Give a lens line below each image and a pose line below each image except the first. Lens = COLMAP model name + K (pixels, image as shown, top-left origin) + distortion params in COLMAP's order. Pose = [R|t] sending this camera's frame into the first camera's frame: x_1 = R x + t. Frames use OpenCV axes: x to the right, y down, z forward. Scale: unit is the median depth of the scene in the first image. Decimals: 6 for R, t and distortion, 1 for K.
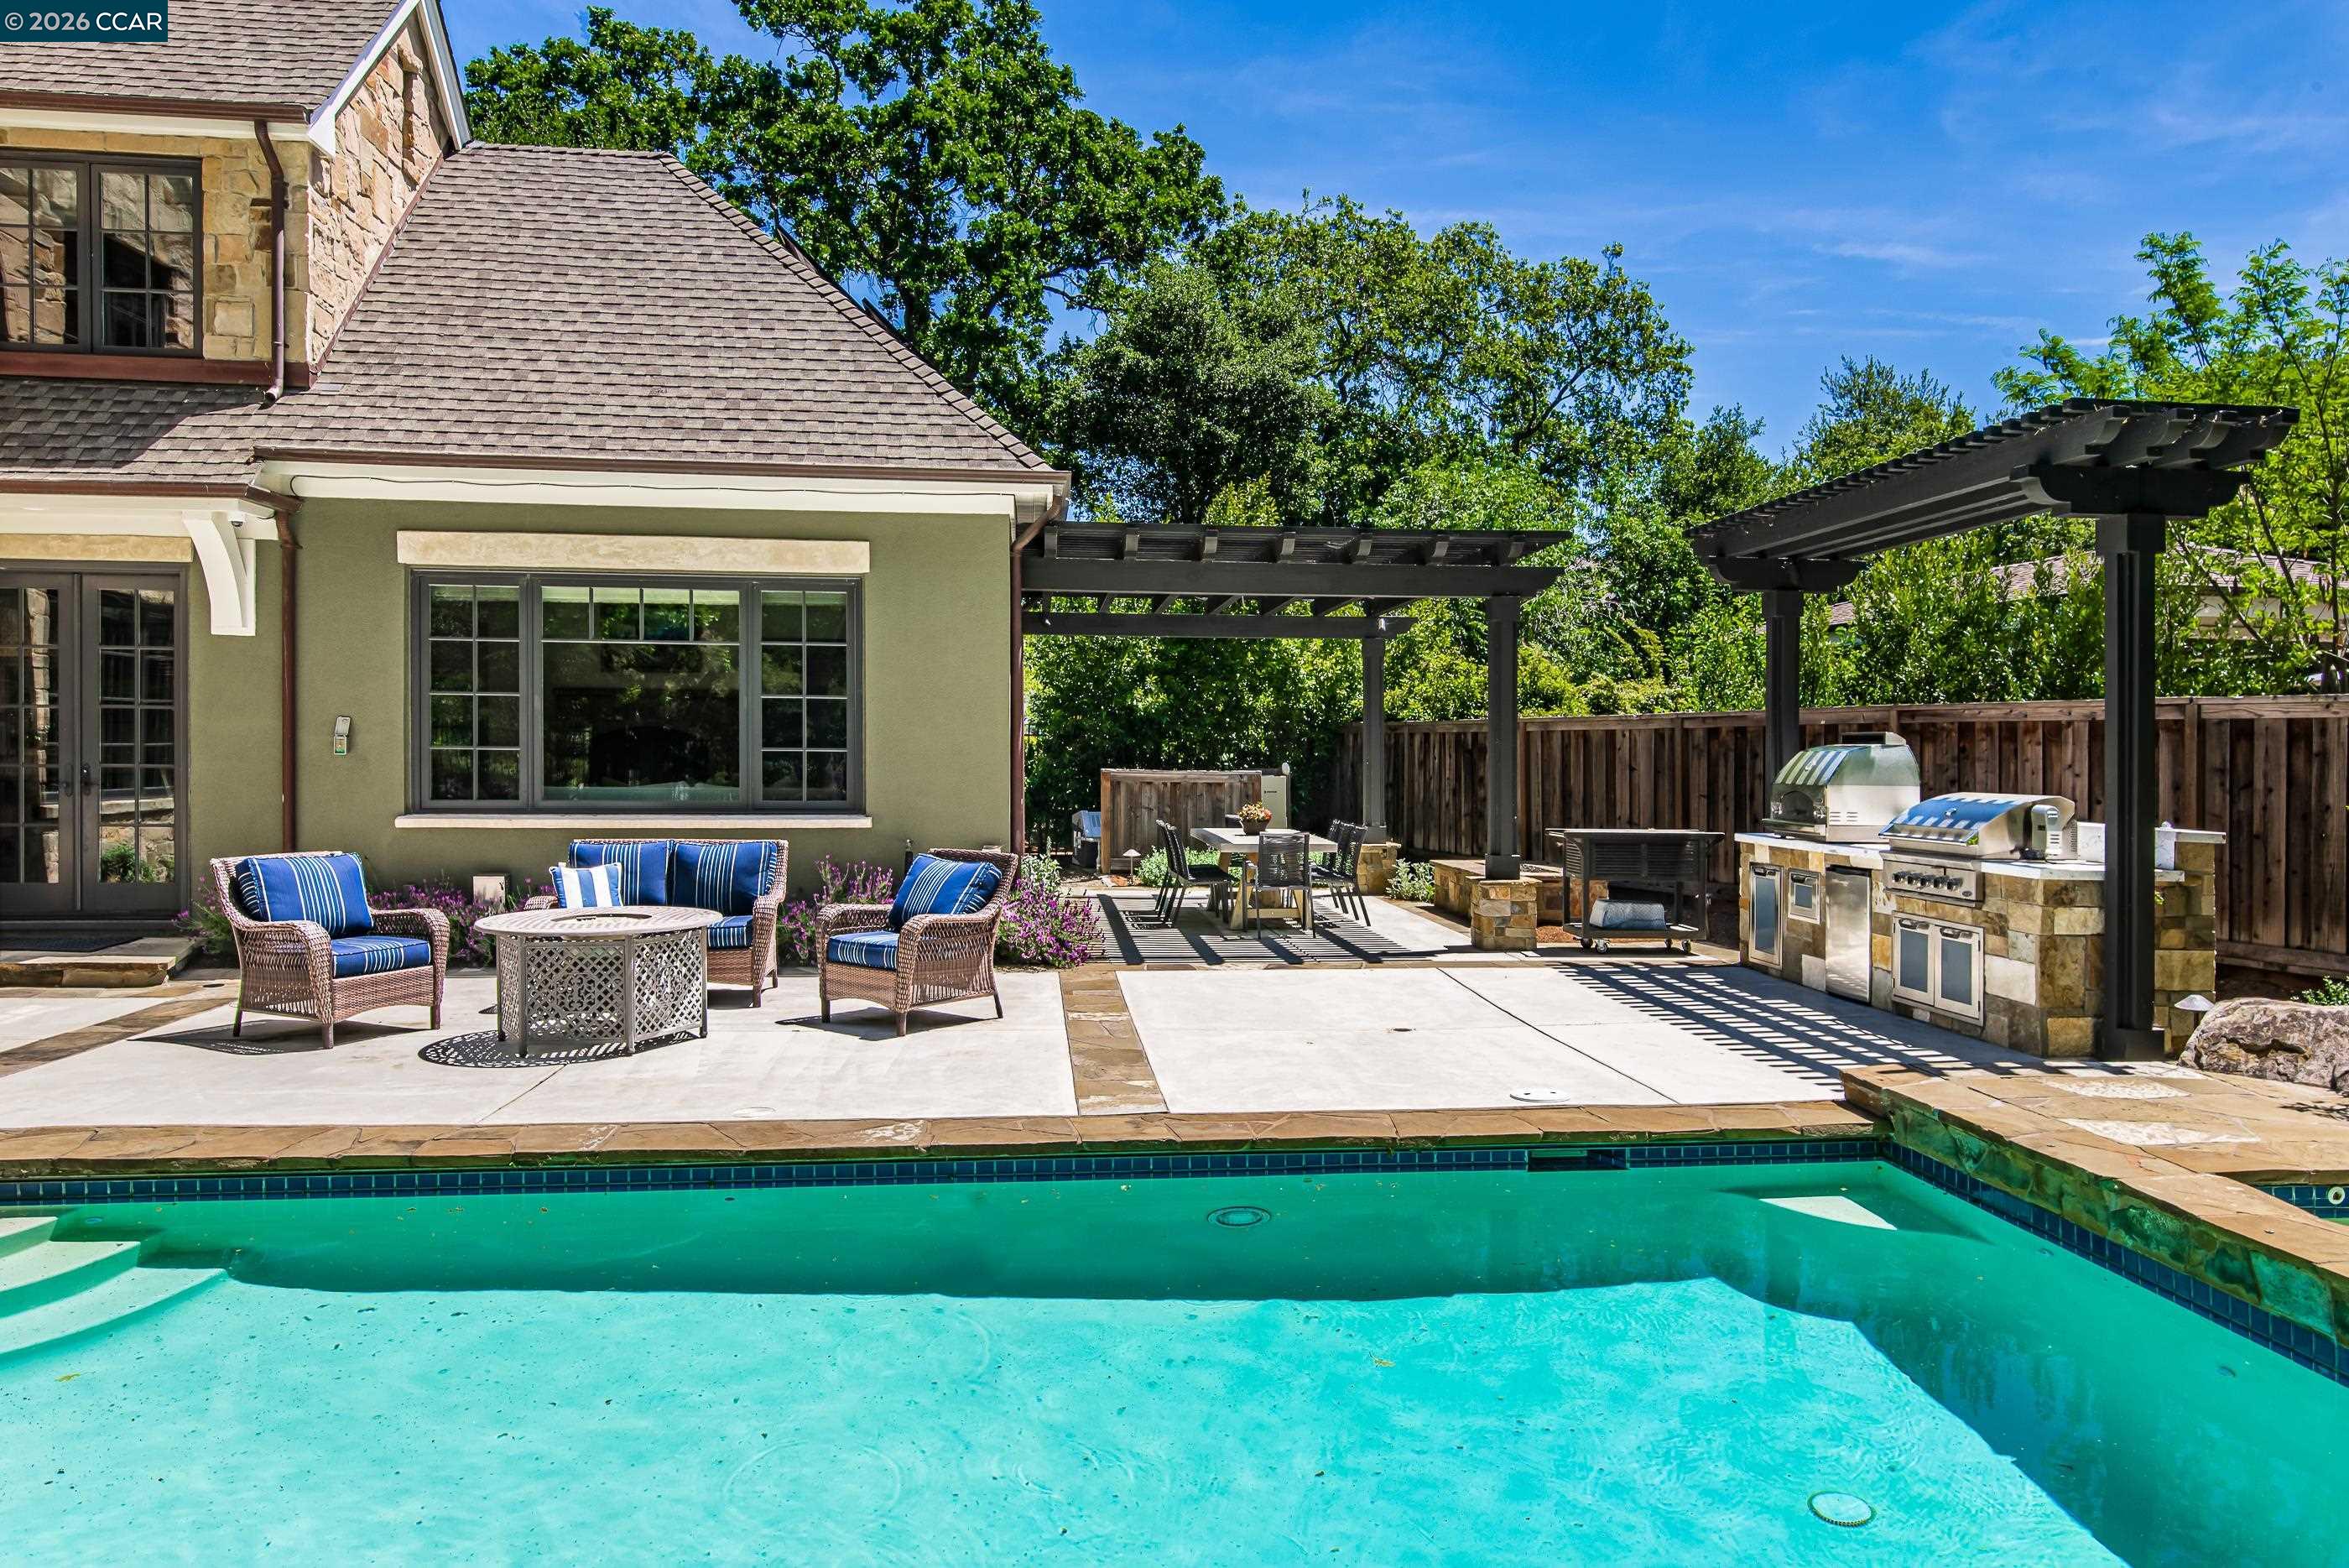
lens RADIAL K [[1573.5, 0, 1210.9], [0, 1573.5, 753.7], [0, 0, 1]] dist [0.000299, 0.003173]
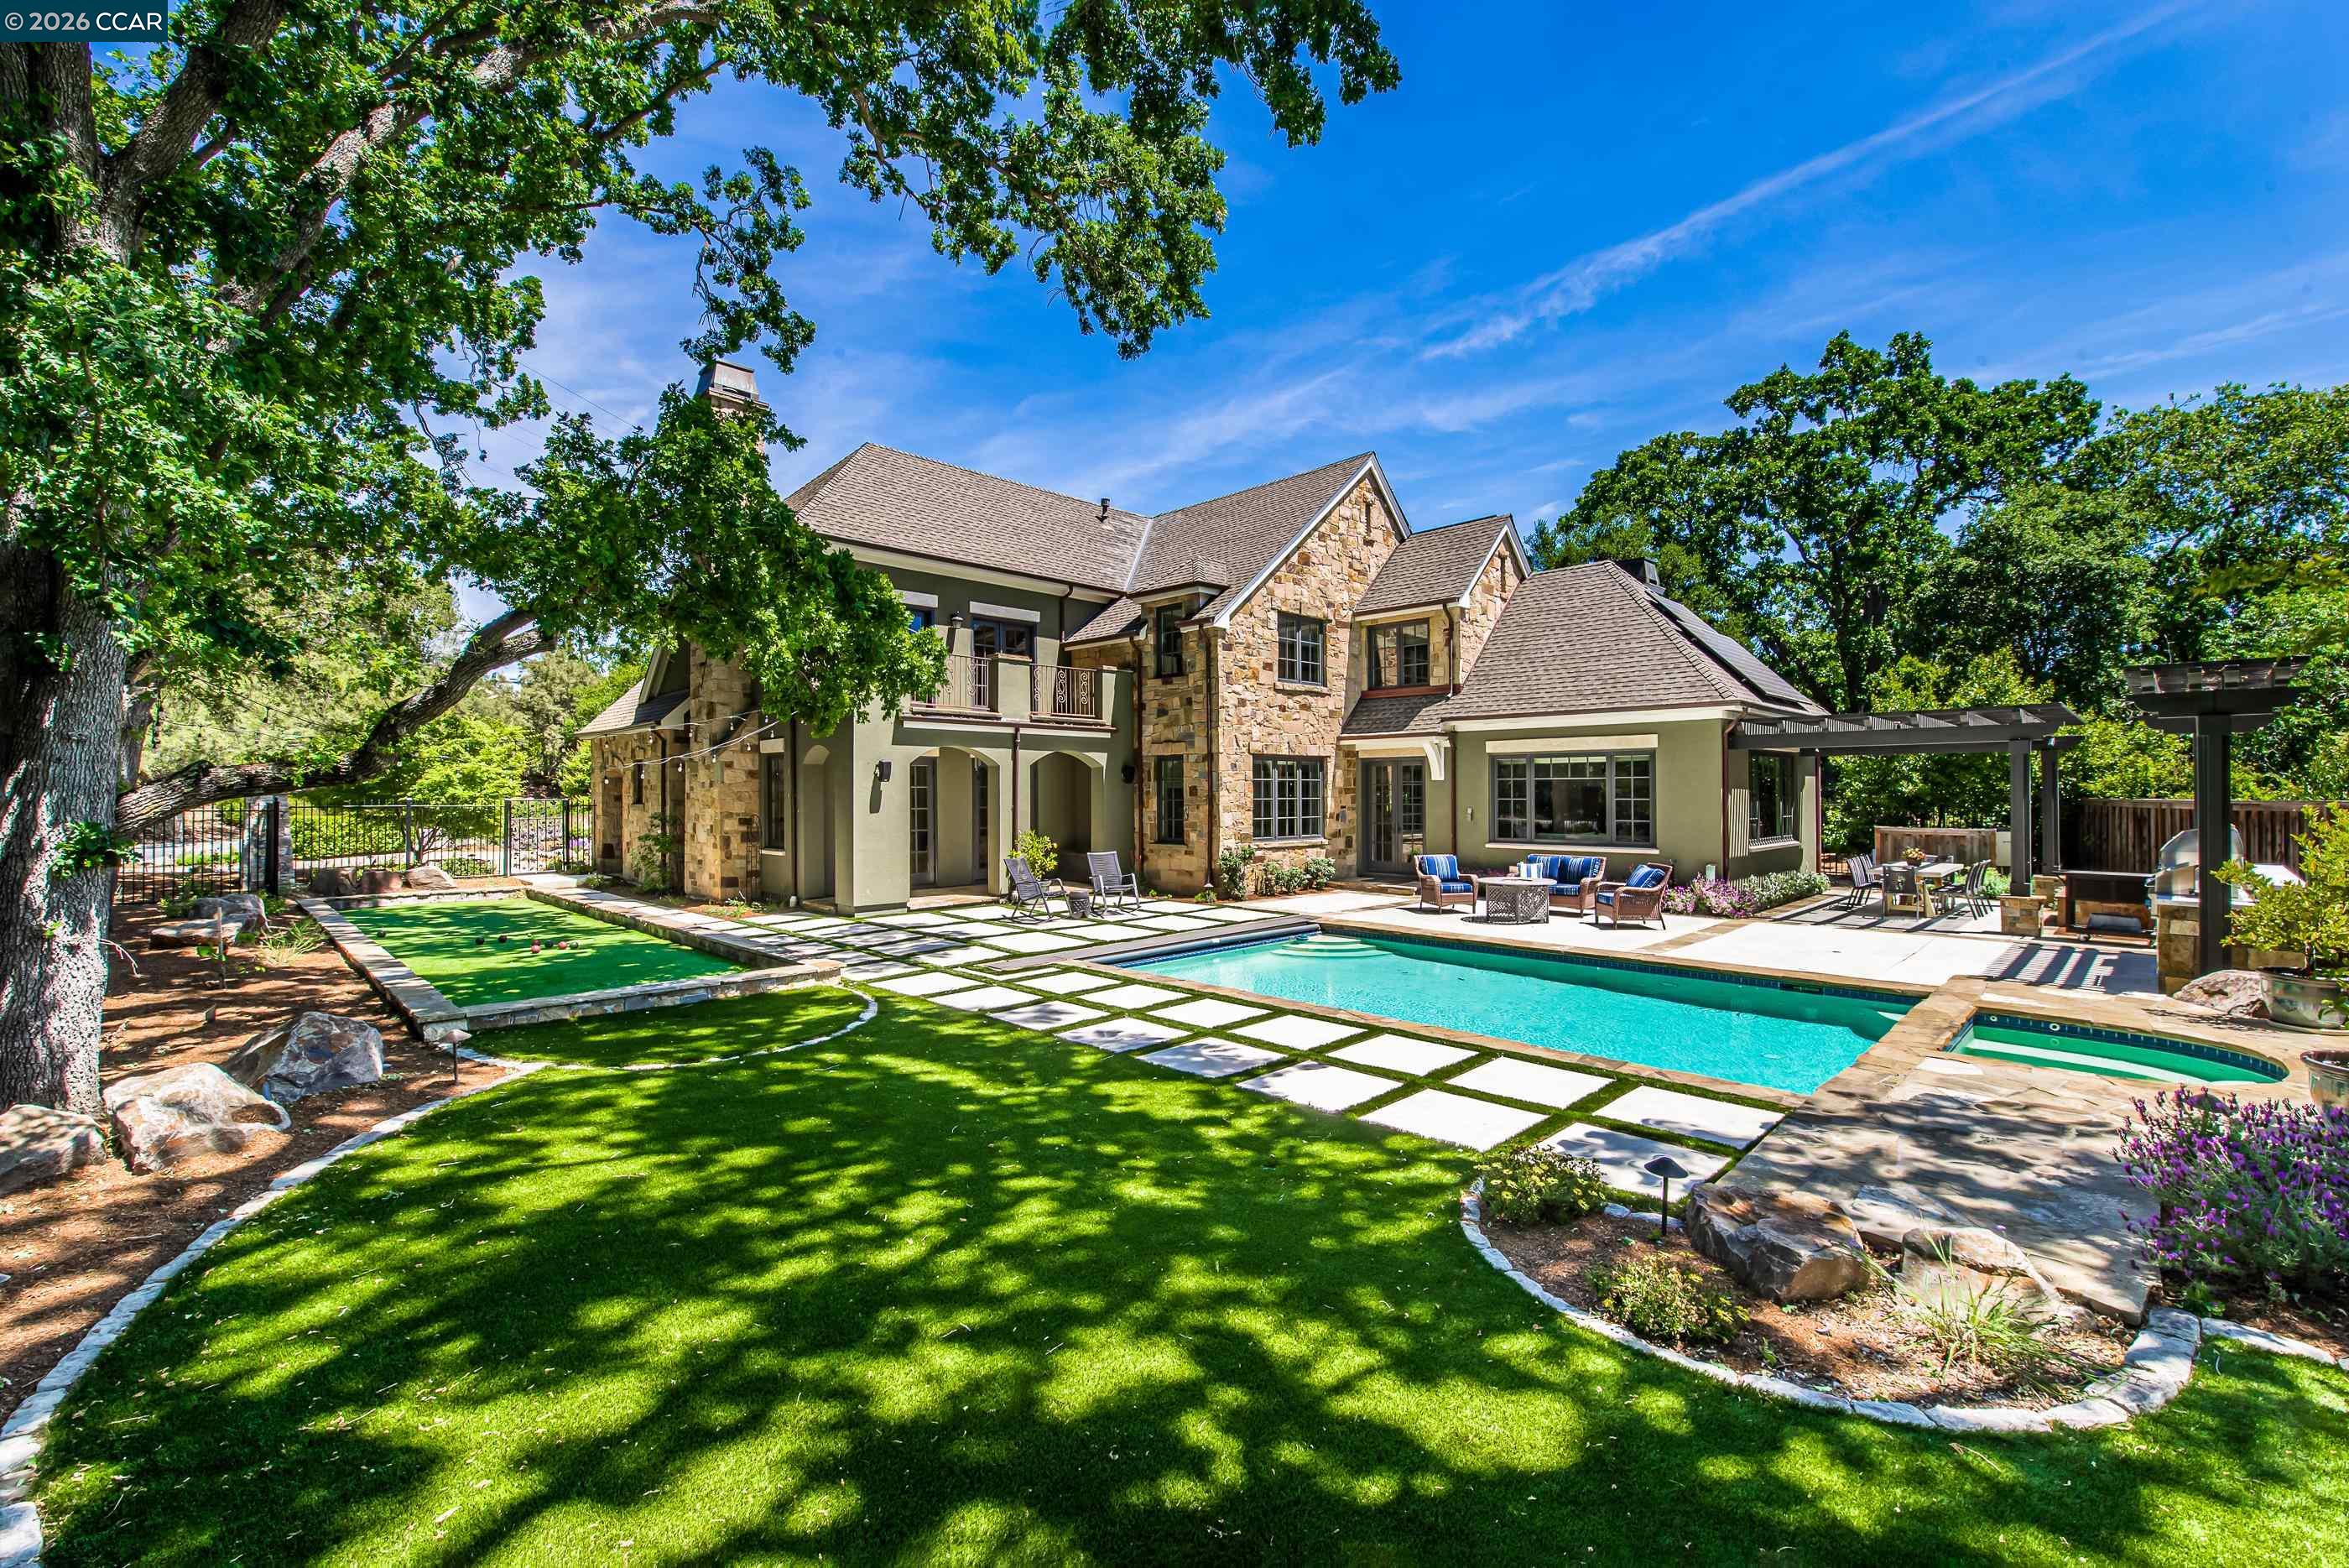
lens RADIAL K [[1028.5, 0, 1210.2], [0, 1028.5, 785.3], [0, 0, 1]] dist [0.001375, -0.000603]
pose [[0.635583, -0.011552, -0.771946, 0.522014], [0.003469, 0.999921, -0.012107, -0.038080], [0.772025, 0.005017, 0.635573, -0.483785]]
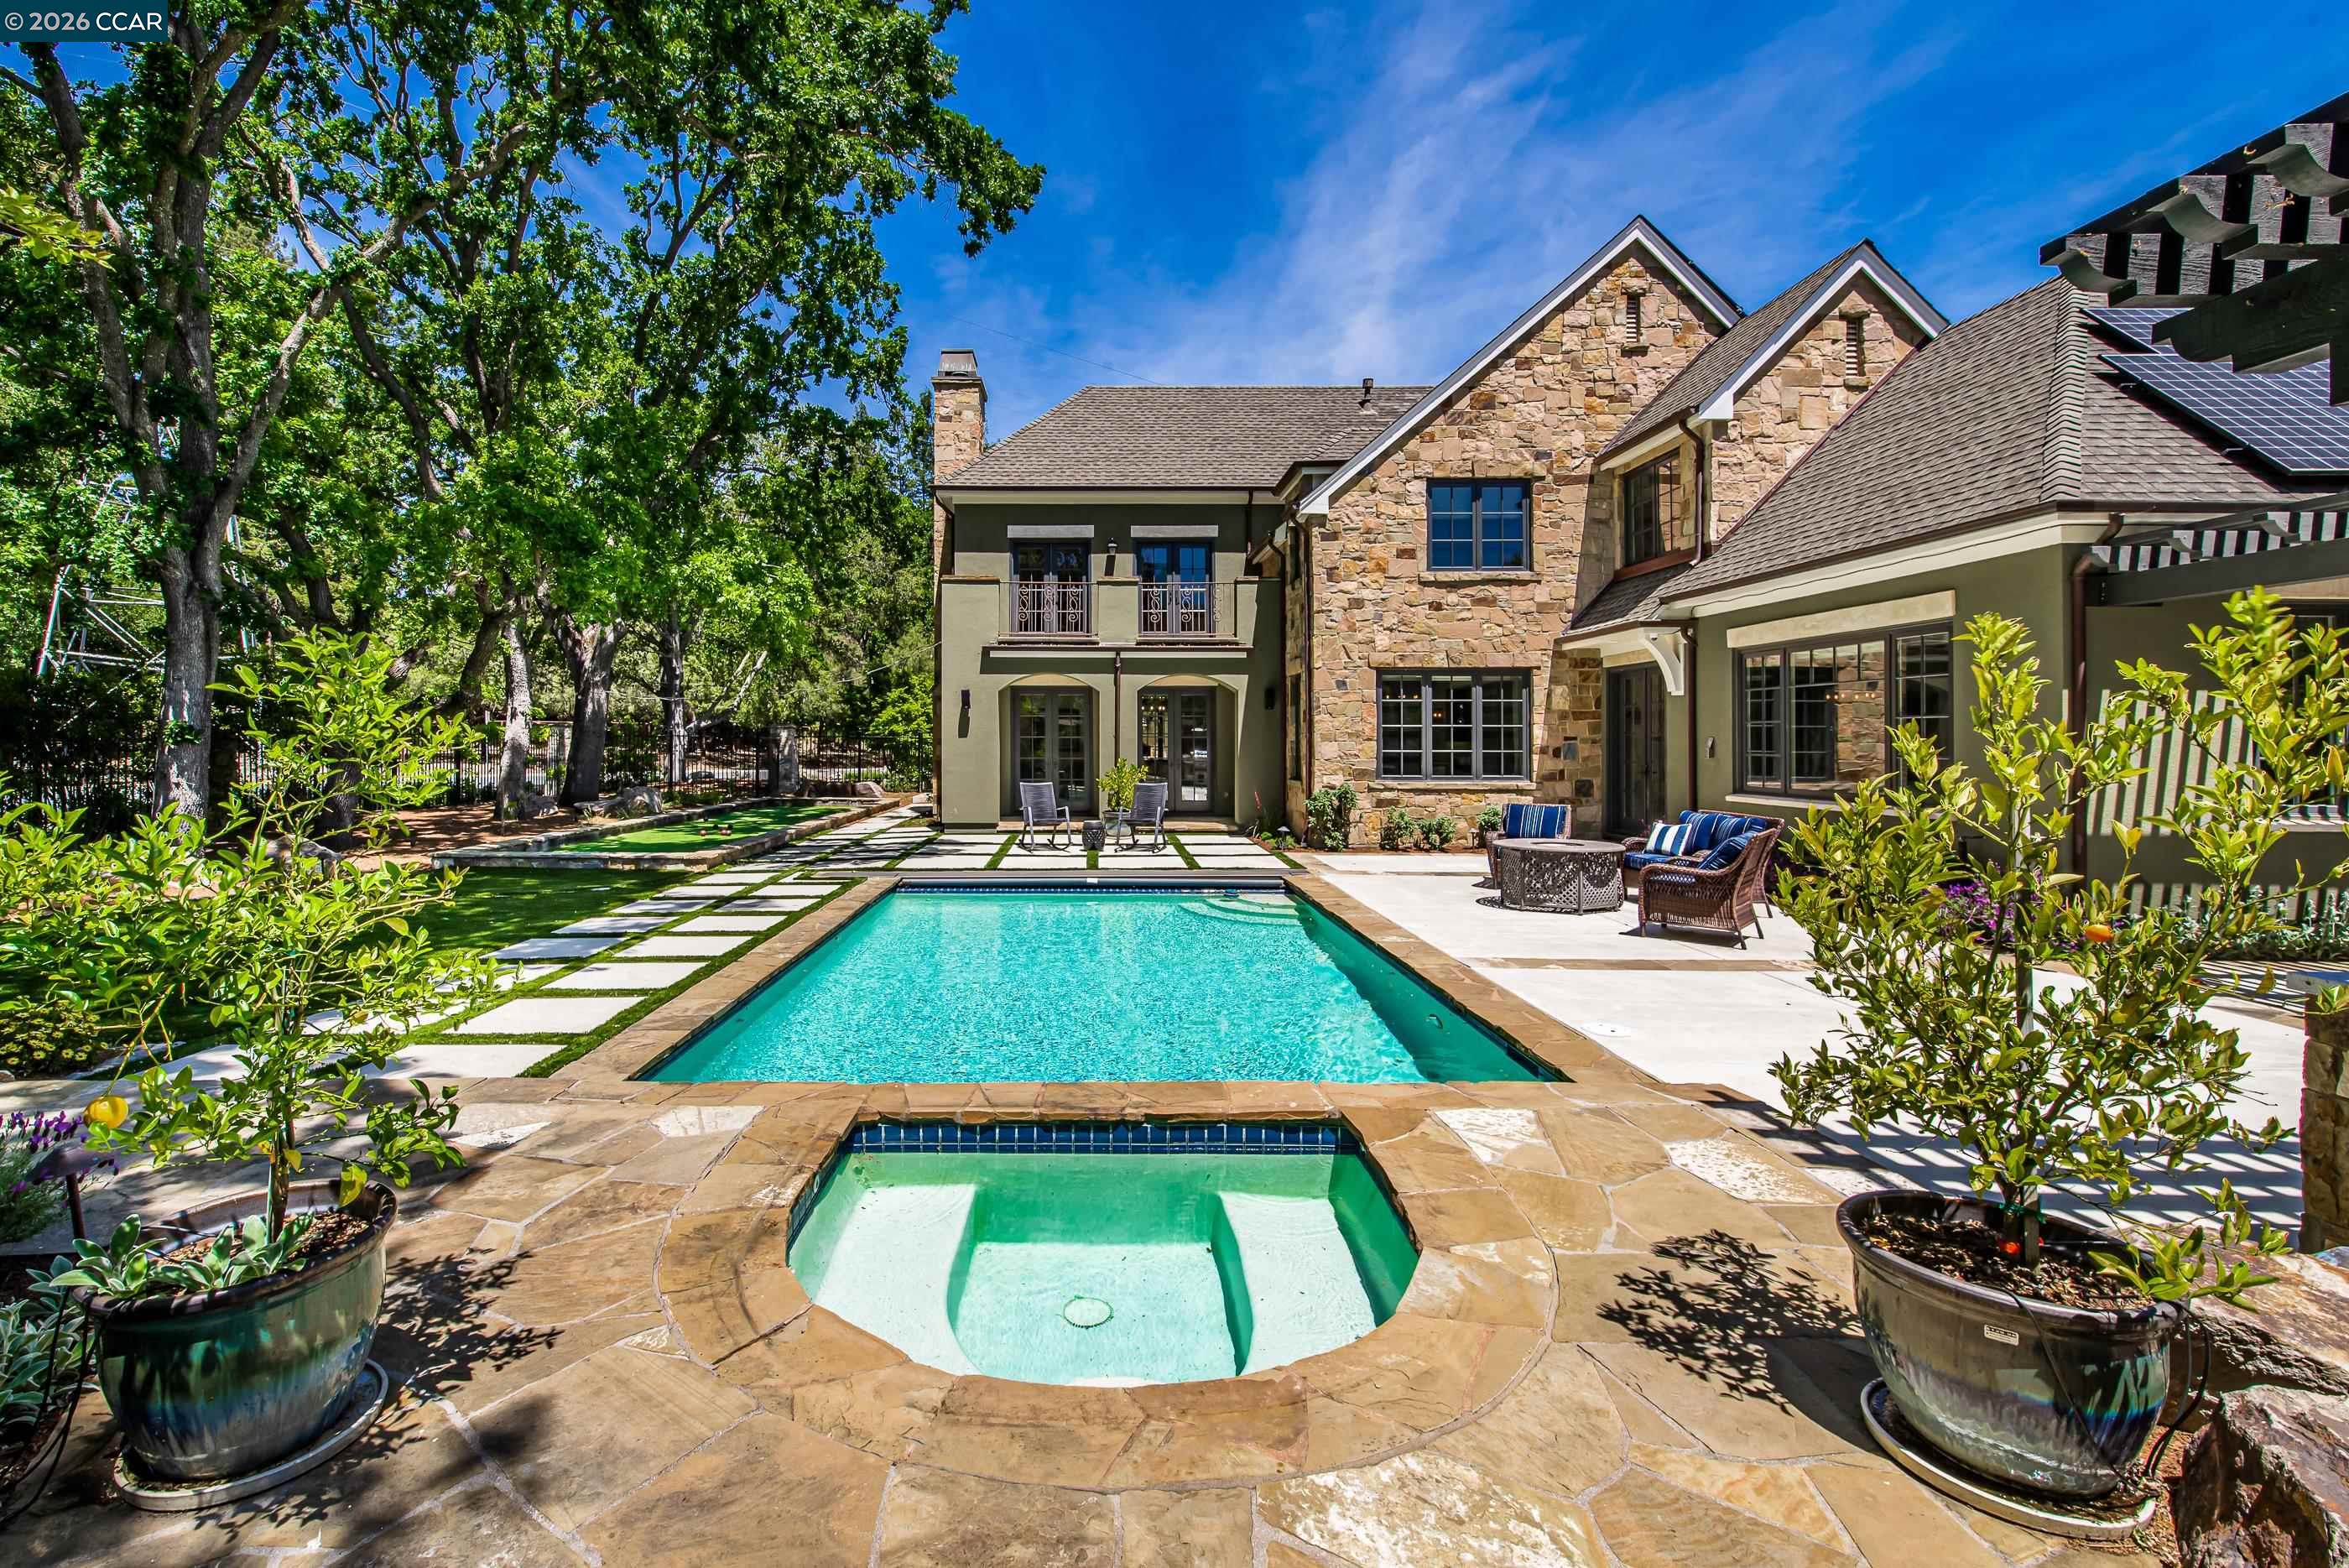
lens RADIAL K [[1028.5, 0, 1064.8], [0, 1028.5, 778.0], [0, 0, 1]] dist [0.001375, -0.000603]
pose [[-0.123082, 0.029114, -0.991969, 0.635058], [-0.005531, 0.999534, 0.030022, -0.006415], [0.992381, 0.009182, -0.122863, 0.370620]]
